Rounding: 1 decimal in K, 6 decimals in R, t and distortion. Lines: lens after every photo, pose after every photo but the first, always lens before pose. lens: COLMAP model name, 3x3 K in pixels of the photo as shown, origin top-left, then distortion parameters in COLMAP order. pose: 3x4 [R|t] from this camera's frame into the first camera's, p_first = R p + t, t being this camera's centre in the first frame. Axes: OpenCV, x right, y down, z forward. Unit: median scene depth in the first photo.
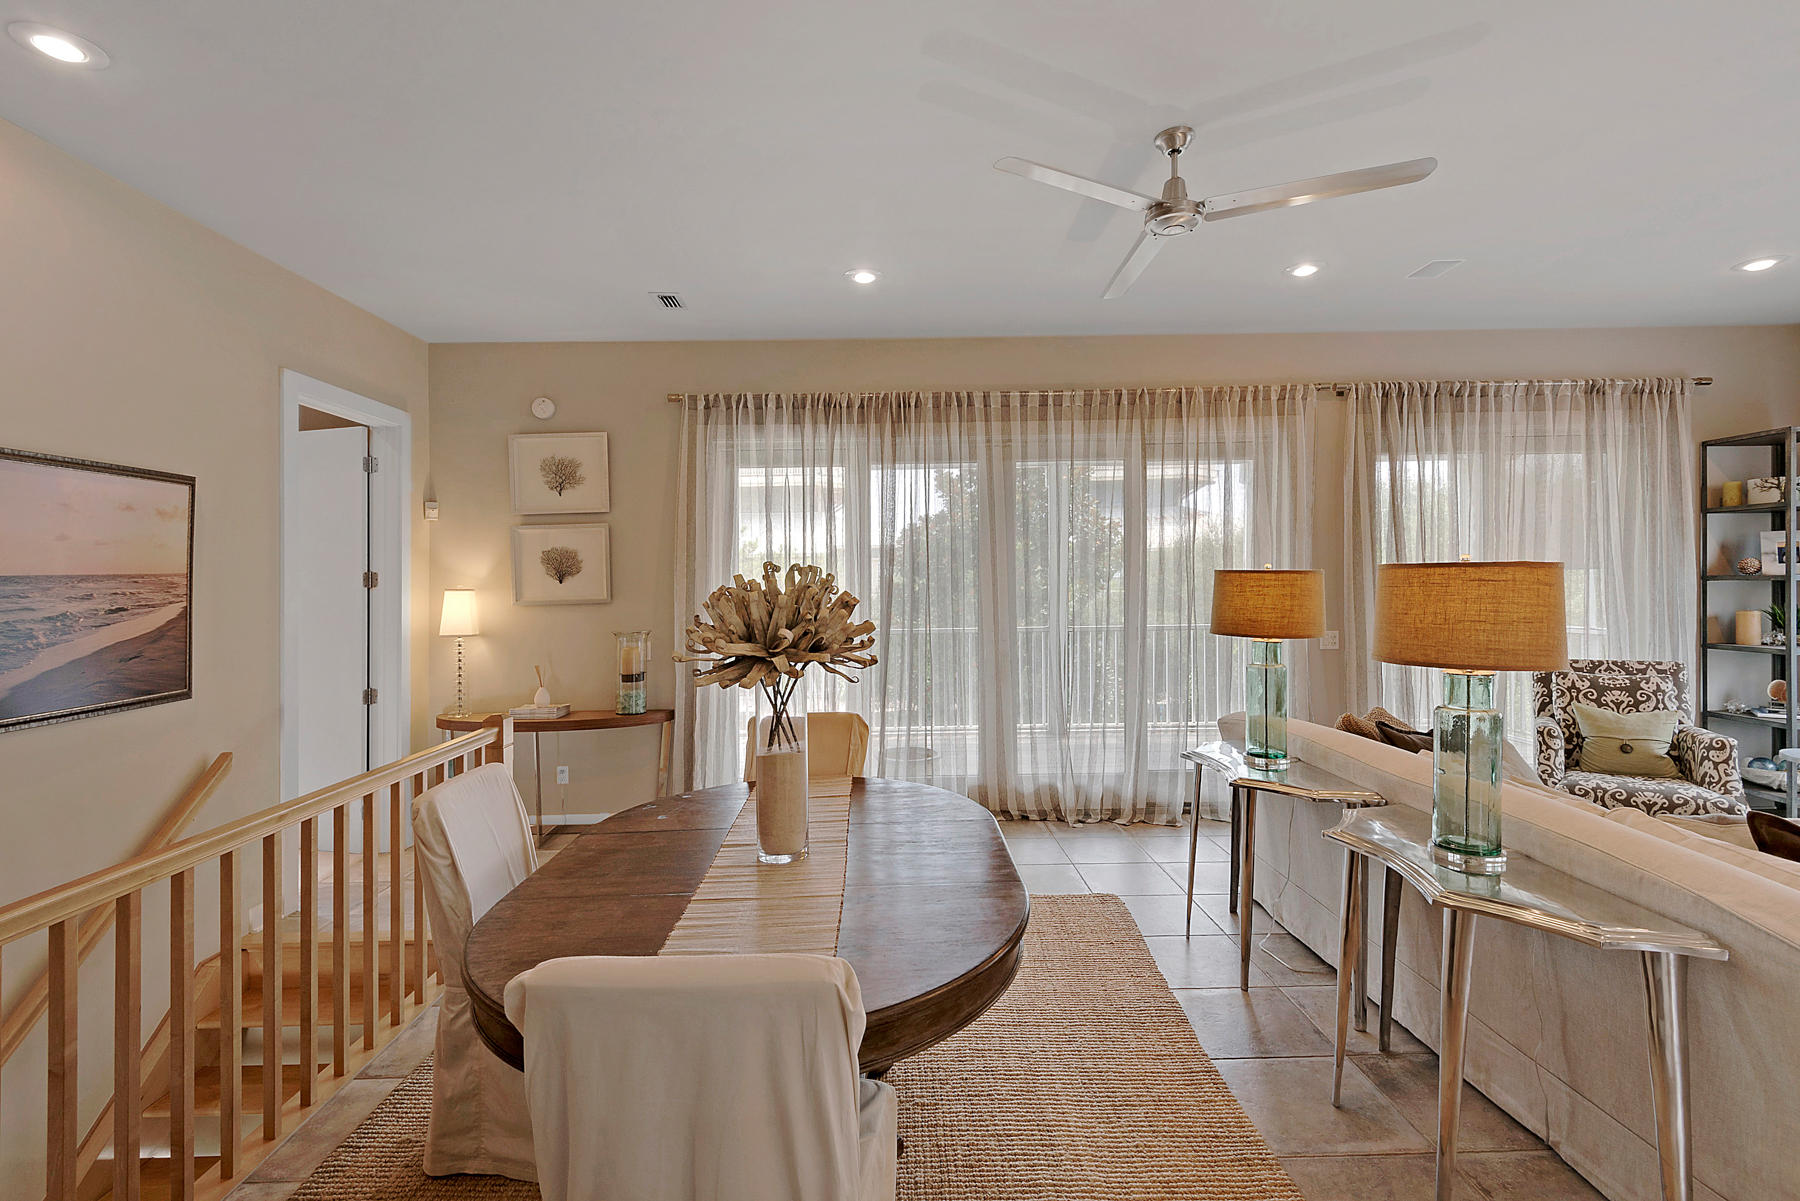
lens RADIAL K [[808.7, 0, 898.5], [0, 808.7, 591.3], [0, 0, 1]] dist [0.020048, -0.010042]
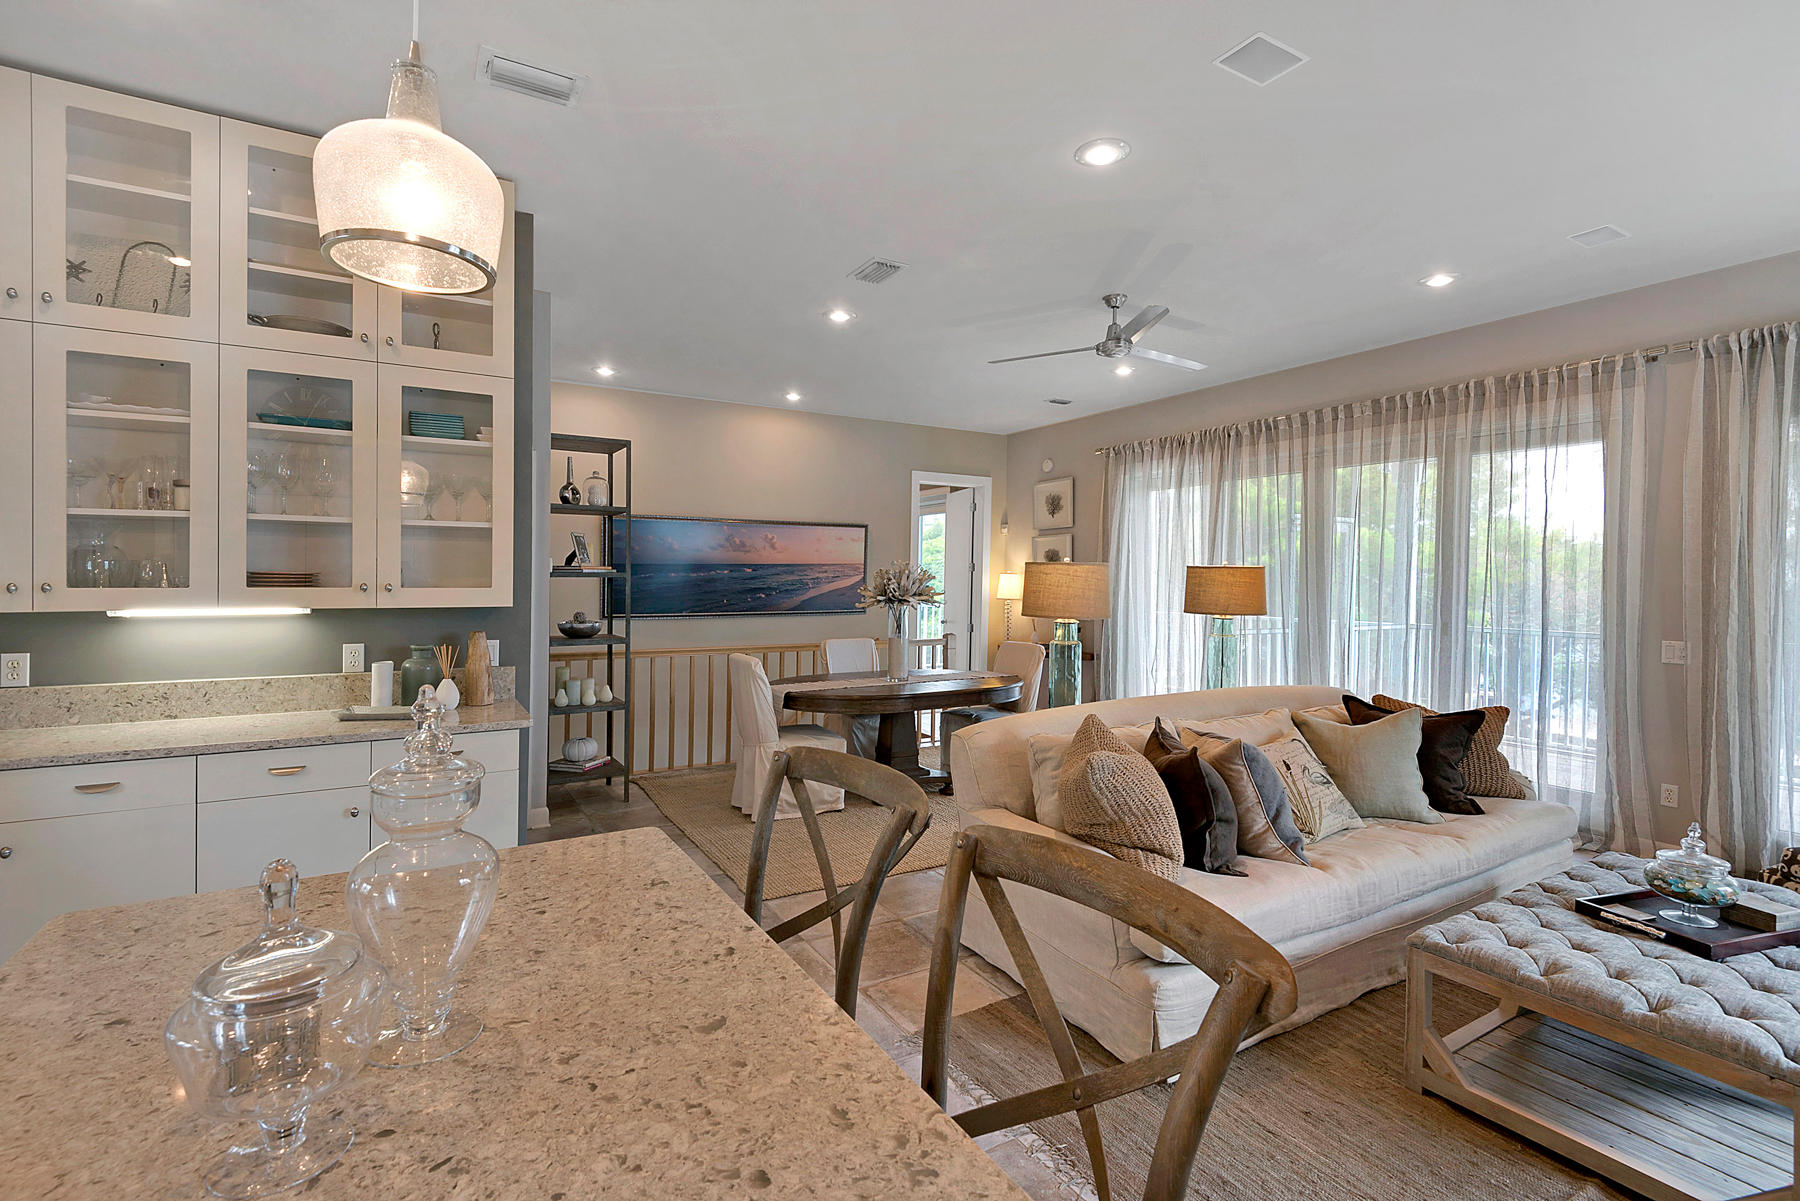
lens RADIAL K [[808.7, 0, 889.3], [0, 808.7, 583.5], [0, 0, 1]] dist [0.020048, -0.010042]
pose [[0.497996, 0.027885, -0.866731, 0.864886], [-0.027457, 0.999489, 0.016381, -0.001678], [0.866744, 0.015640, 0.498507, -0.106721]]
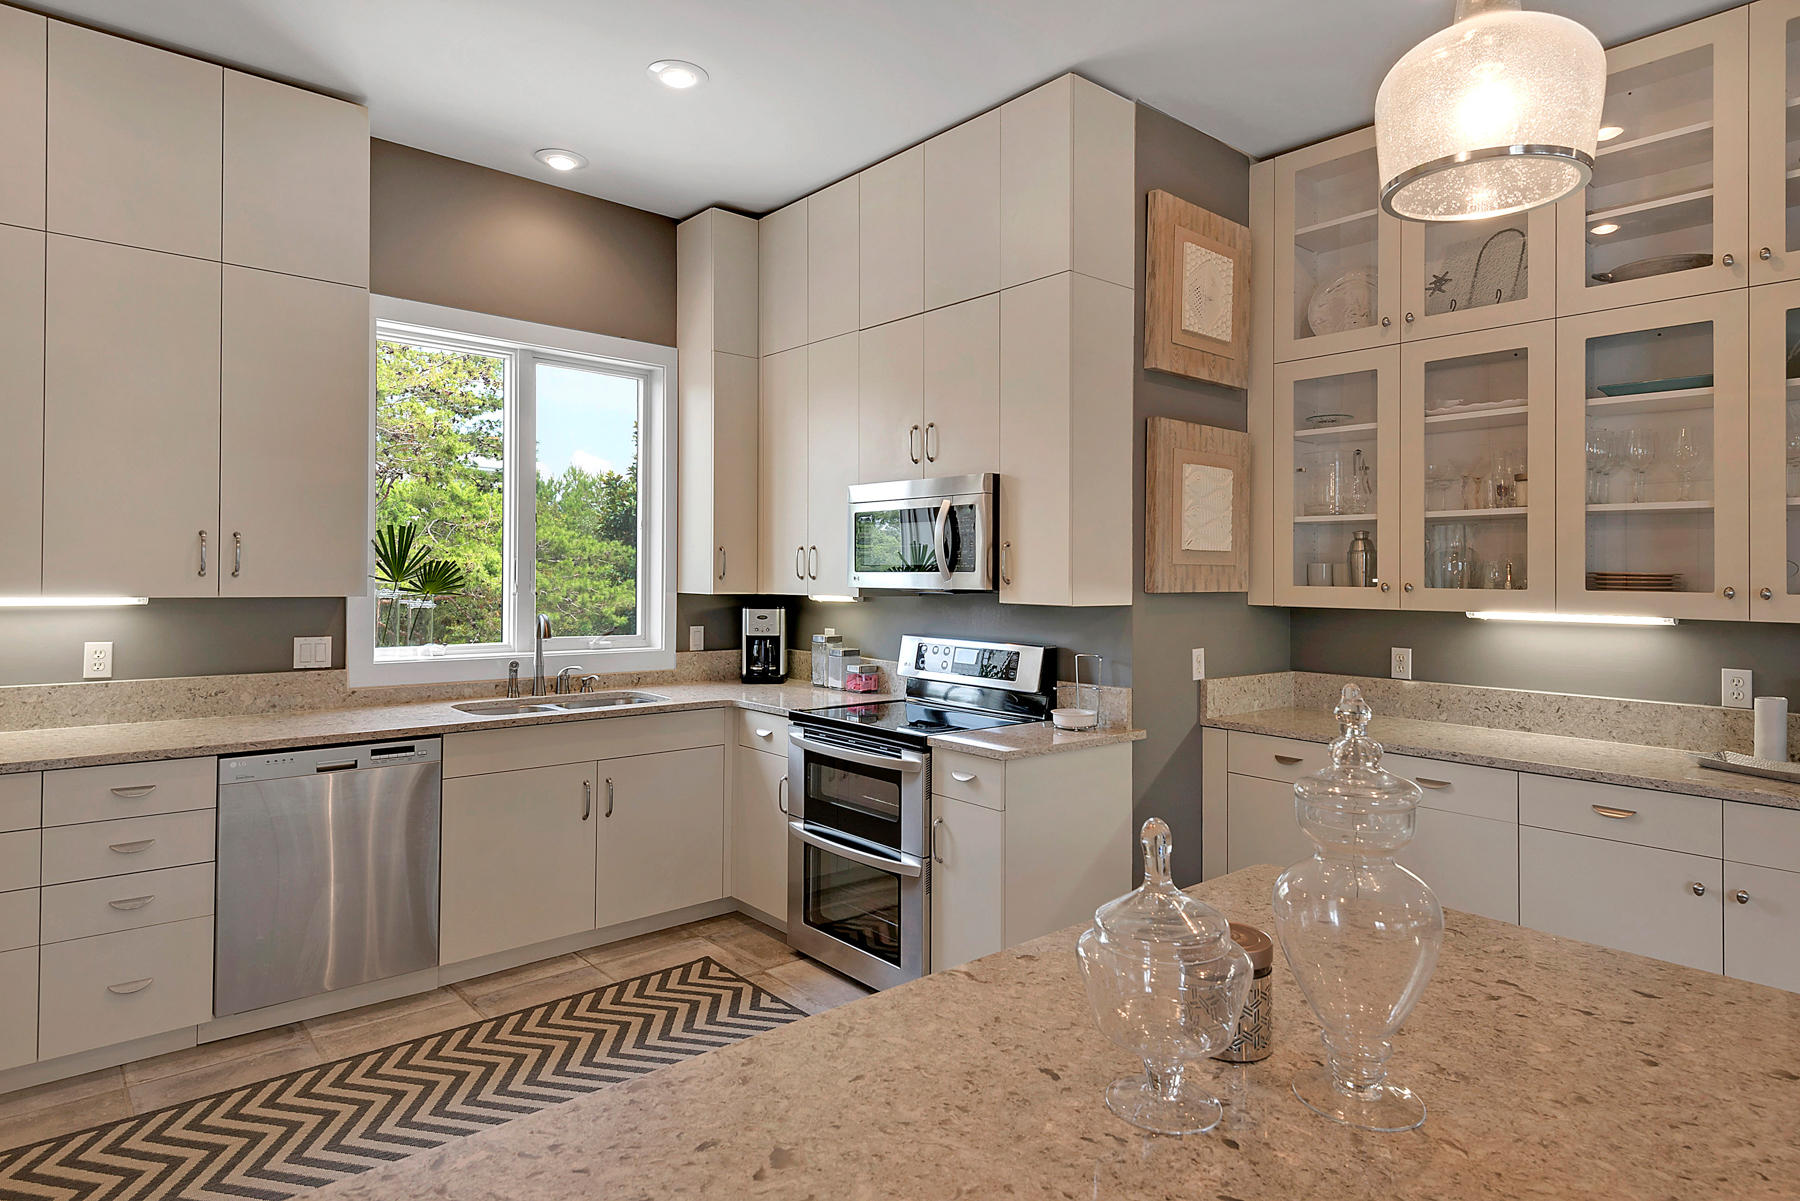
lens RADIAL K [[1005.5, 0, 931.8], [0, 1005.5, 571.3], [0, 0, 1]] dist [0.010675, -0.009961]
pose [[-0.746595, 0.008990, -0.665218, 0.847892], [-0.006054, 0.999775, 0.020306, 0.001063], [0.665251, 0.019188, -0.746373, -0.022143]]
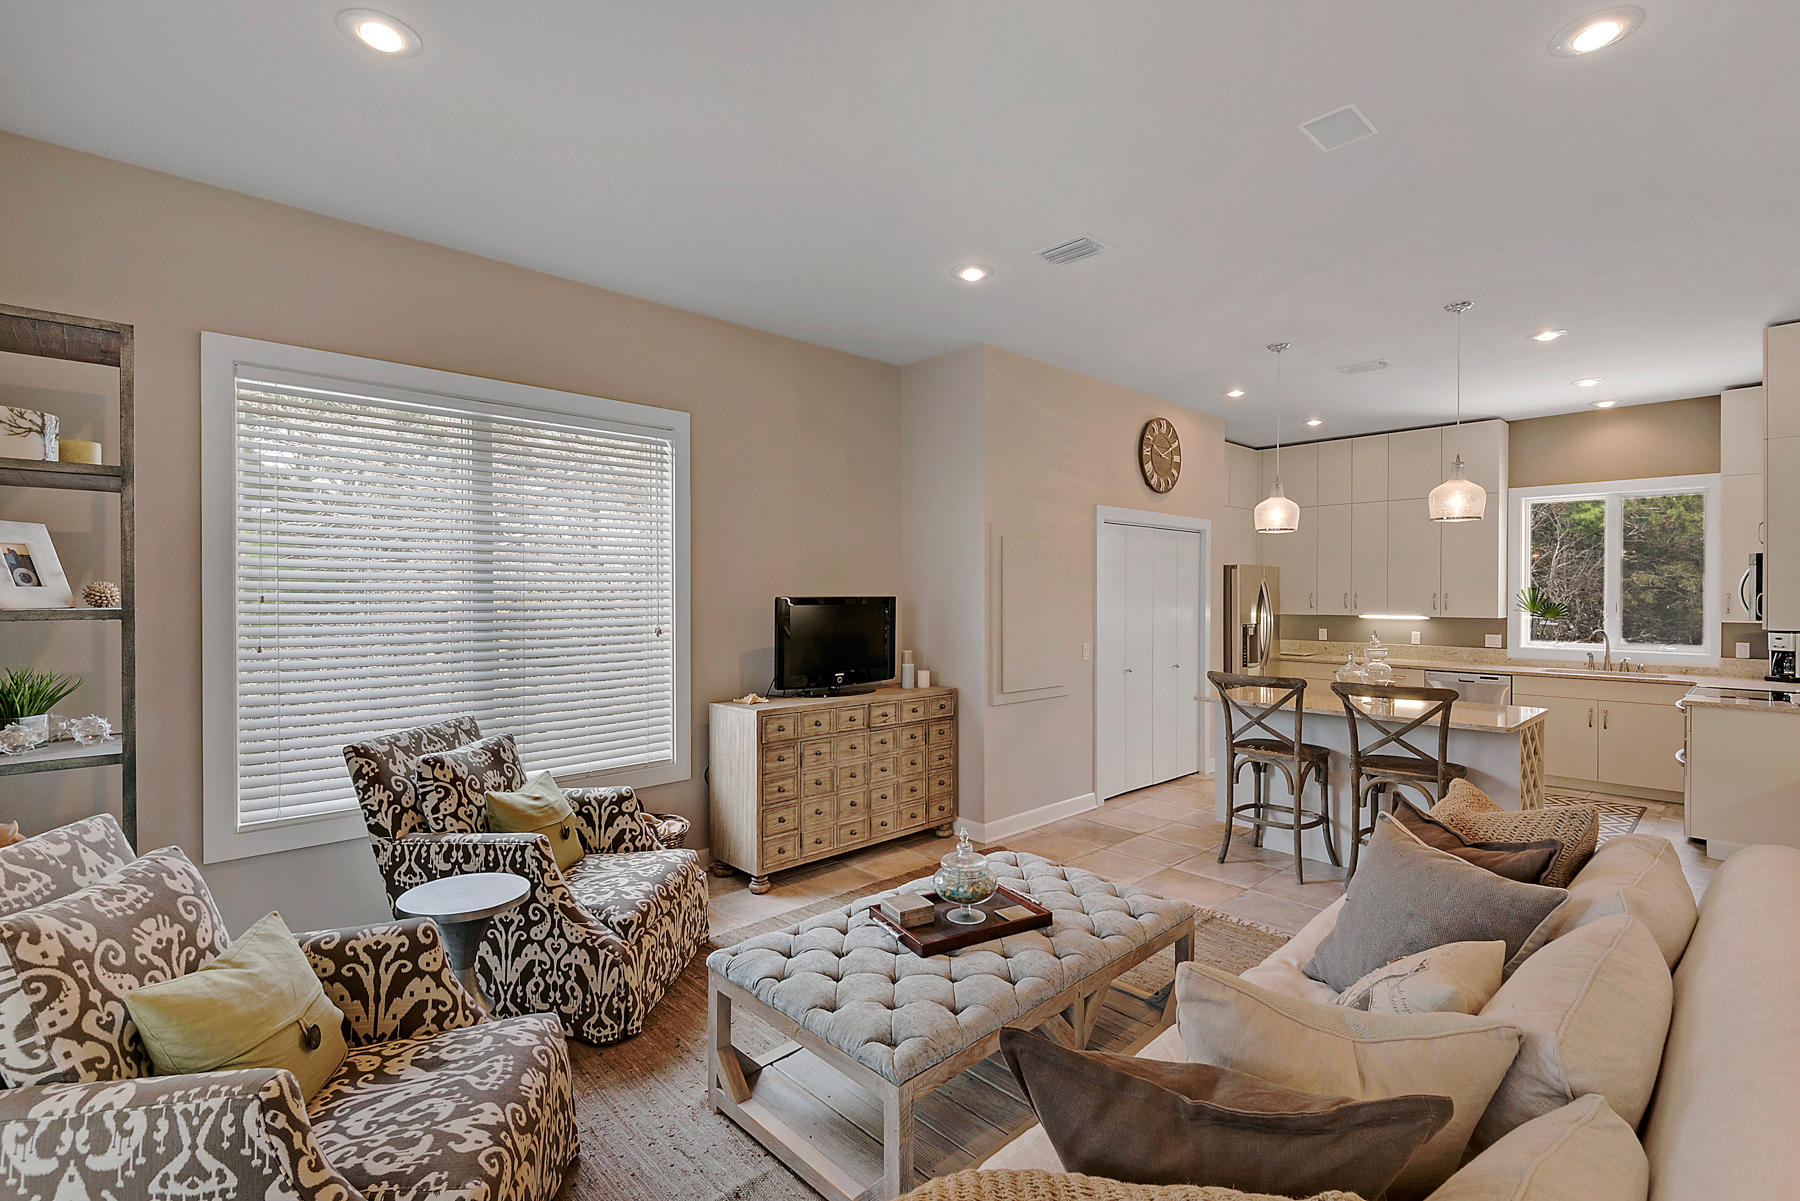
lens RADIAL K [[808.7, 0, 899.9], [0, 808.7, 602.4], [0, 0, 1]] dist [0.020048, -0.010042]
pose [[-0.674811, 0.011026, 0.737908, 0.340917], [0.019130, 0.999814, 0.002554, -0.015871], [-0.737743, 0.015840, -0.674896, 0.892290]]
